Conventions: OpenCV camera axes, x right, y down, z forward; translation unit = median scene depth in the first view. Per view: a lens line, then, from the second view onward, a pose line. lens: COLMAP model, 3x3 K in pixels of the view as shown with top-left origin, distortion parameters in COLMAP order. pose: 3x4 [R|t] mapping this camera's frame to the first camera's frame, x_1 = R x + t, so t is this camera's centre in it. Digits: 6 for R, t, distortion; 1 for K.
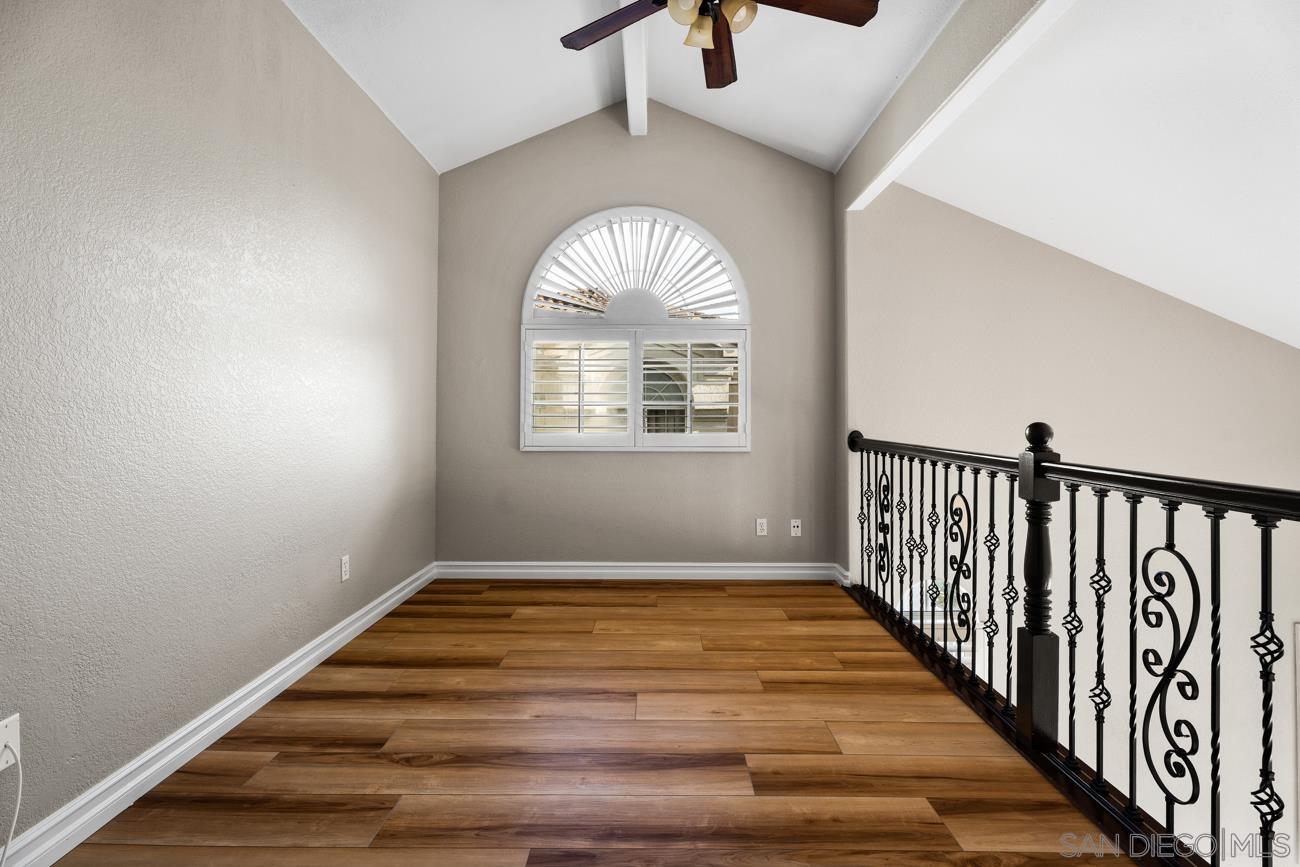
lens RADIAL K [[630.1, 0, 651.5], [0, 630.1, 417.1], [0, 0, 1]] dist [-0.001055, 0.000173]
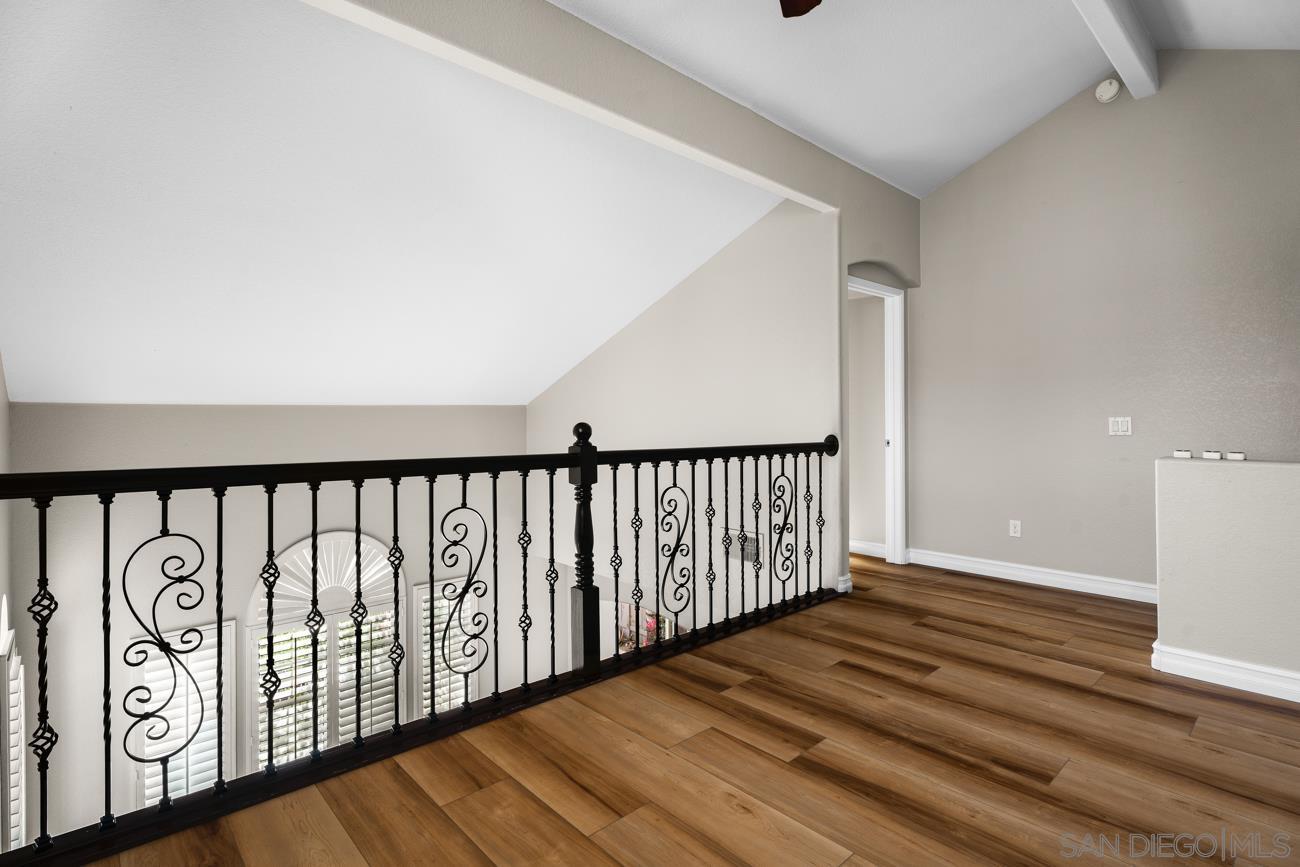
lens RADIAL K [[630.1, 0, 651.5], [0, 630.1, 417.1], [0, 0, 1]] dist [-0.001055, 0.000173]
pose [[-0.677904, -0.001119, 0.735150, -0.456995], [-0.000764, 0.999999, 0.000817, -0.005257], [-0.735150, -0.000008, -0.677904, 1.933776]]
